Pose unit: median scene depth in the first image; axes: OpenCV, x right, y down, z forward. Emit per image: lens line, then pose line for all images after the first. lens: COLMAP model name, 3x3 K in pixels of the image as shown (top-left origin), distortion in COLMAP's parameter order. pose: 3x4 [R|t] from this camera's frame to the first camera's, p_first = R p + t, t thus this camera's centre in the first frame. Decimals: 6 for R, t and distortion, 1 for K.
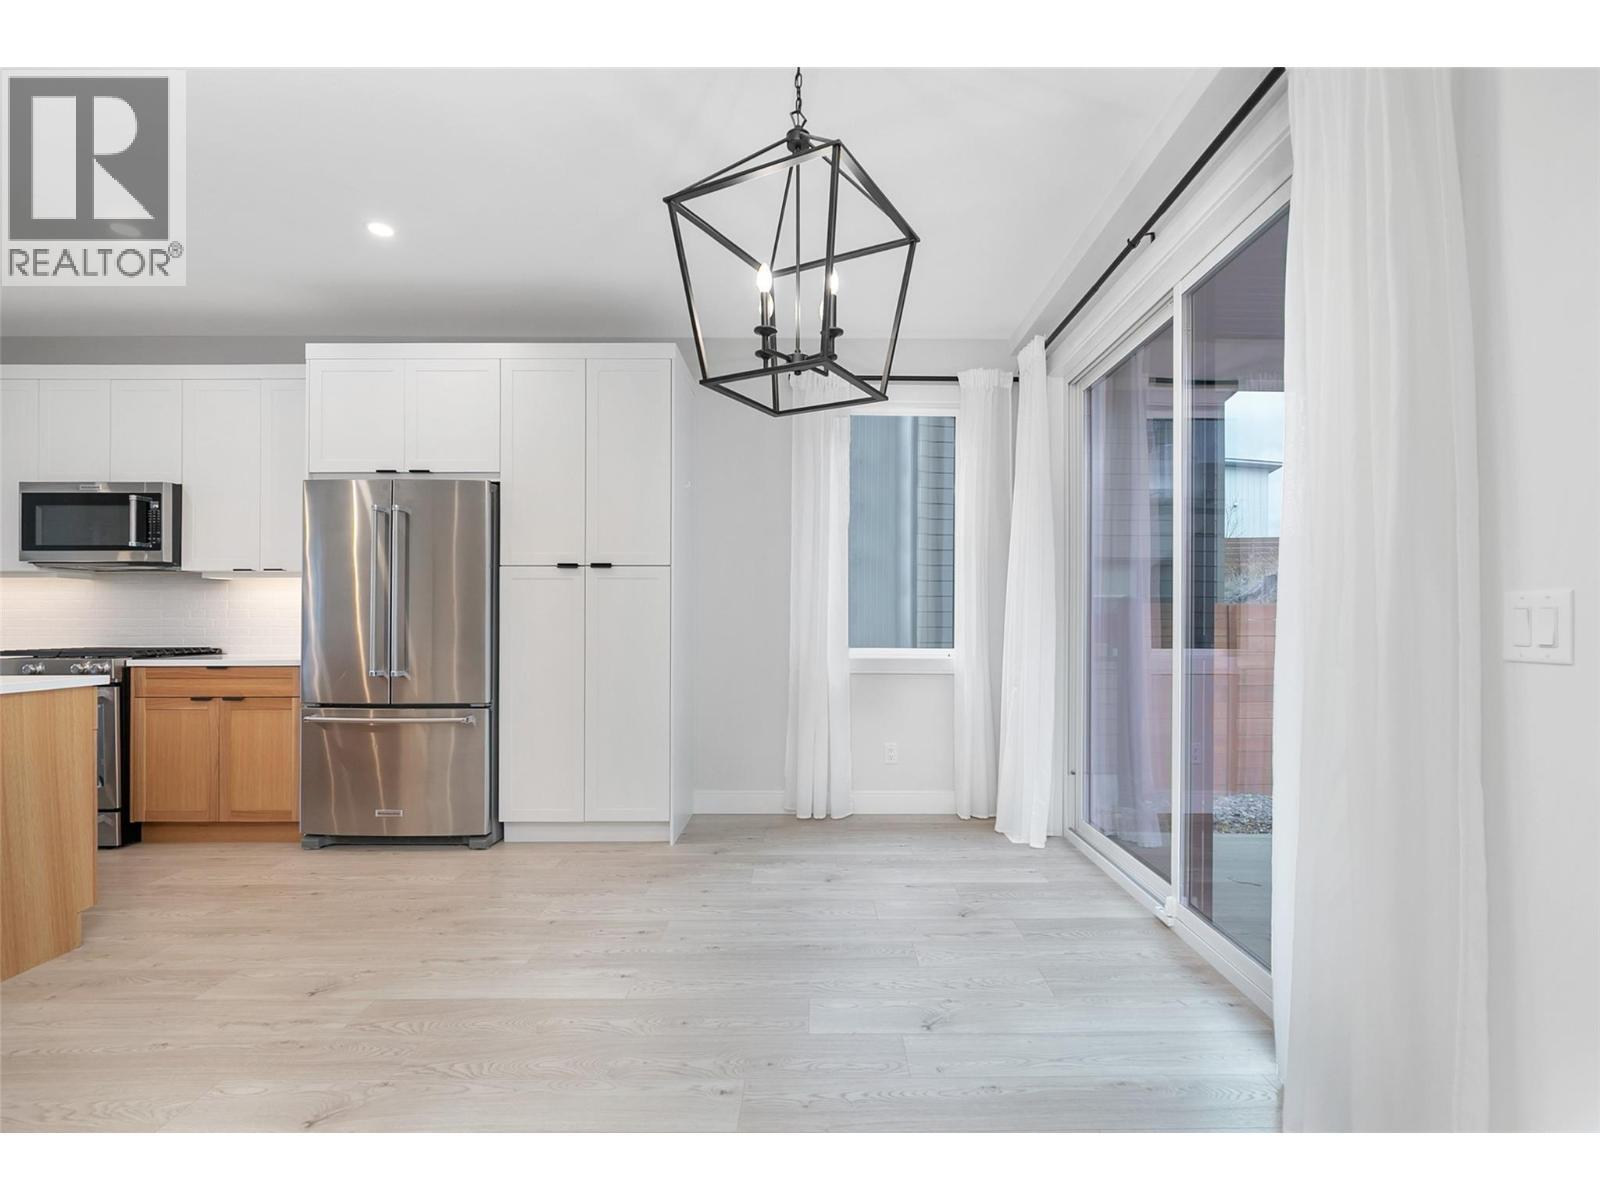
lens RADIAL K [[749.4, 0, 811.1], [0, 749.4, 615.4], [0, 0, 1]] dist [-0.002917, 0.000822]
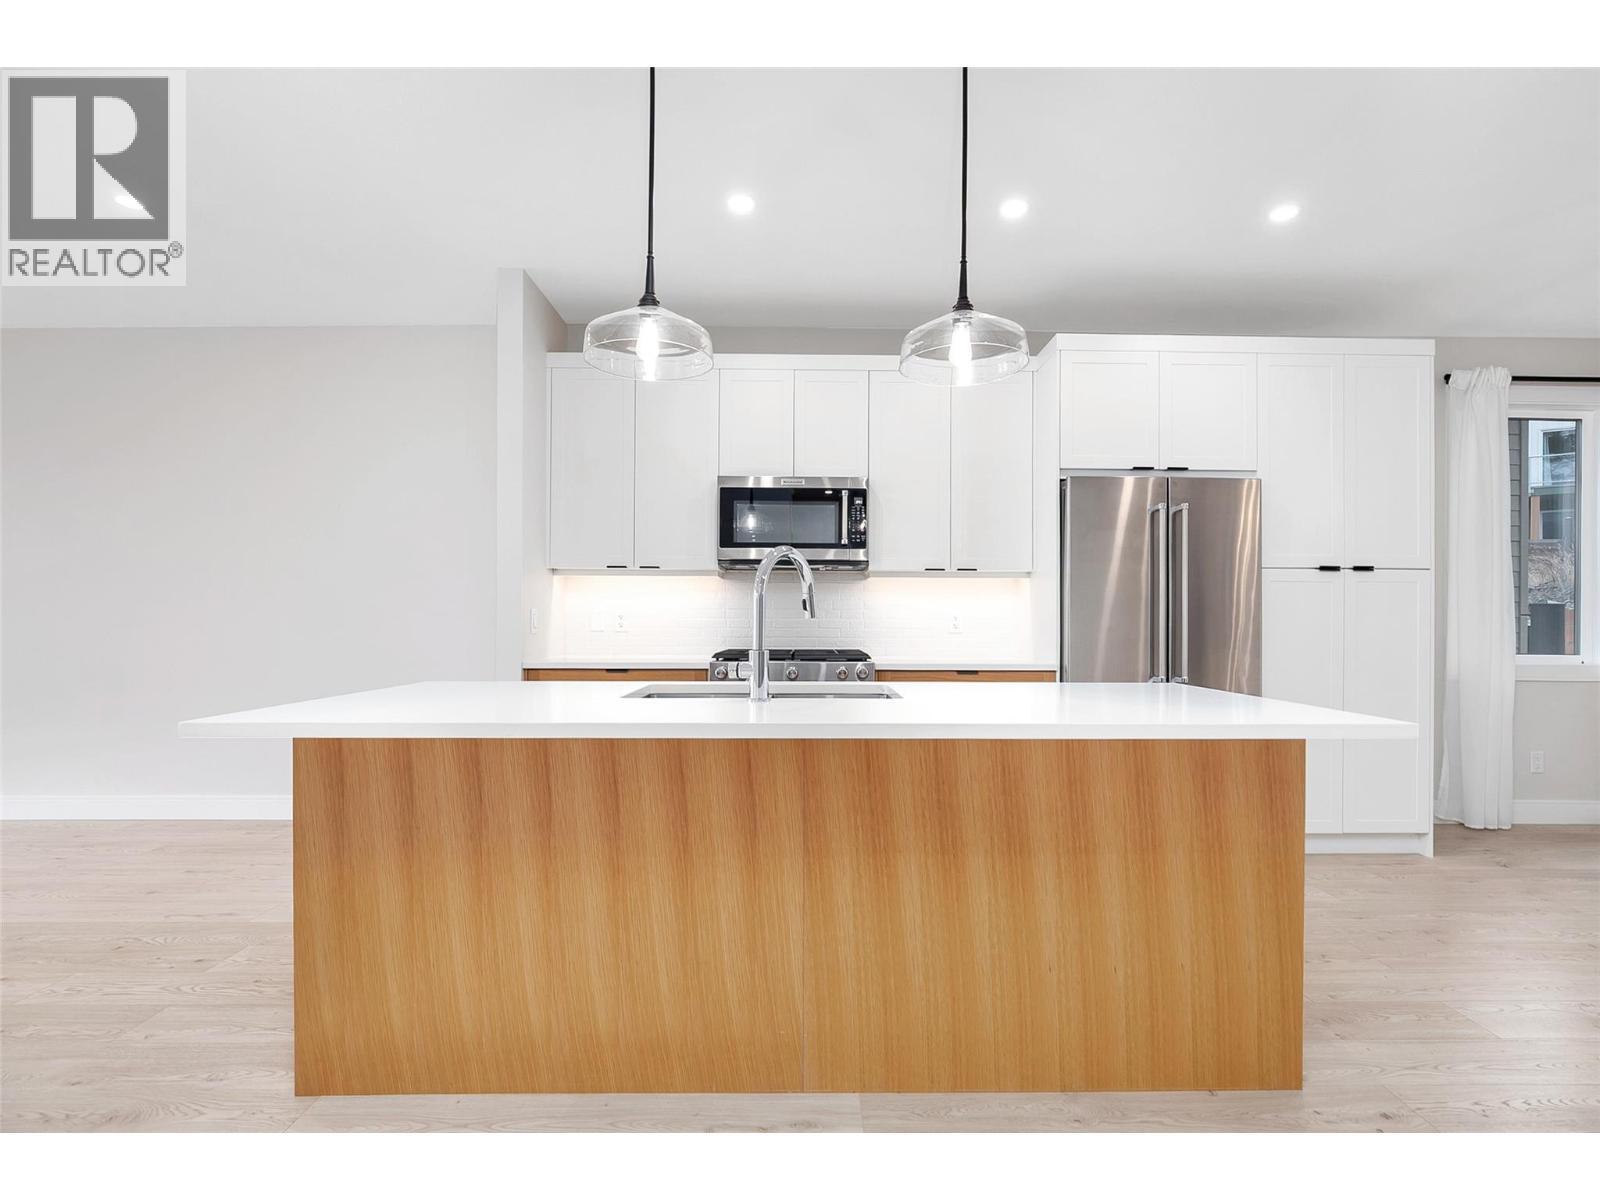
lens RADIAL K [[749.4, 0, 811.1], [0, 749.4, 615.4], [0, 0, 1]] dist [-0.002917, 0.000822]
pose [[0.999911, 0.006613, 0.011569, -0.981002], [-0.006698, 0.999950, 0.007364, -0.008356], [-0.011519, -0.007440, 0.999906, 0.042985]]
